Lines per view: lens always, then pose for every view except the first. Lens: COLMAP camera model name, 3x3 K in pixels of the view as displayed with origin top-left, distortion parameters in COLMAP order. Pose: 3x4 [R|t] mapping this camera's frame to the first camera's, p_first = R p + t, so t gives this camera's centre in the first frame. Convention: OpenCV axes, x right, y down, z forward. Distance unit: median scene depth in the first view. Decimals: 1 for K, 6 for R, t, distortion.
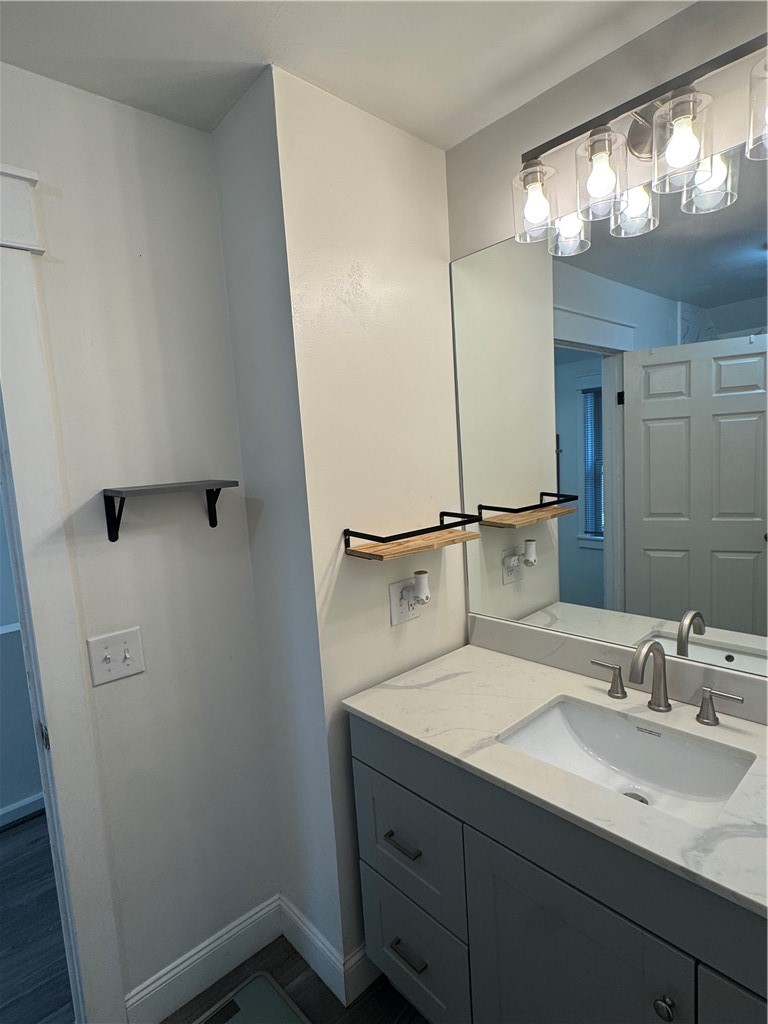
lens RADIAL K [[537.0, 0, 385.5], [0, 537.0, 514.9], [0, 0, 1]] dist [0.008234, 0.001337]
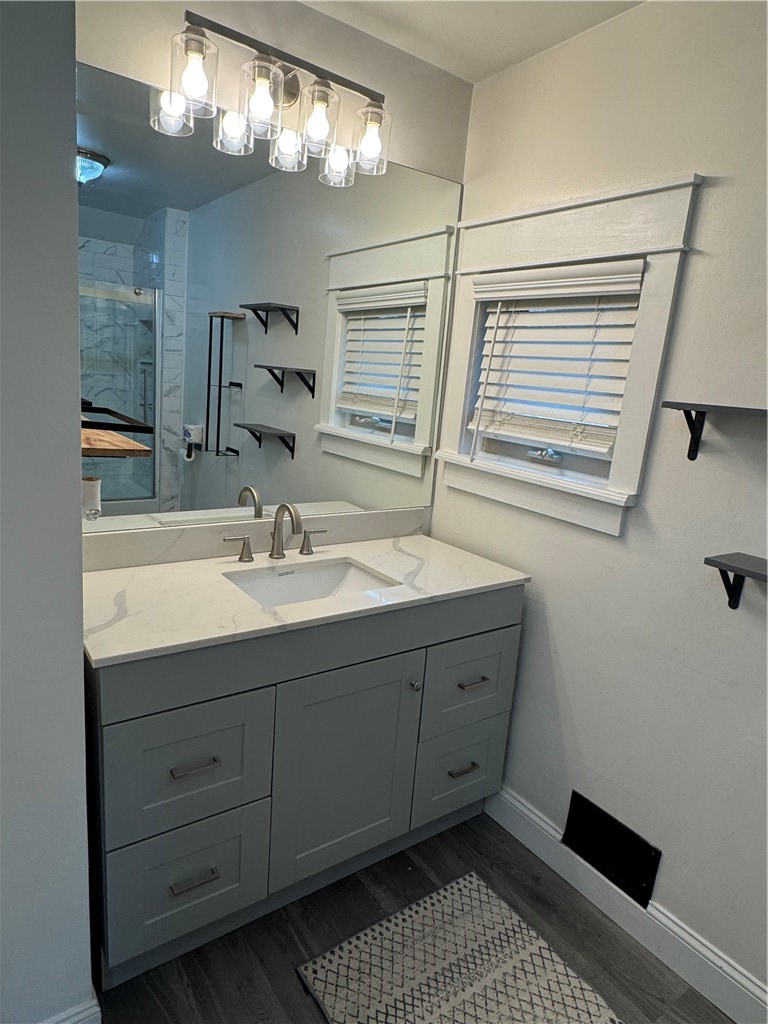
lens RADIAL K [[626.1, 0, 385.6], [0, 626.1, 511.1], [0, 0, 1]] dist [-0.010945, -0.002566]
pose [[0.116923, -0.135788, 0.983814, -0.948109], [0.036785, 0.990521, 0.132342, 0.064832], [-0.992460, 0.020715, 0.120810, 0.586520]]
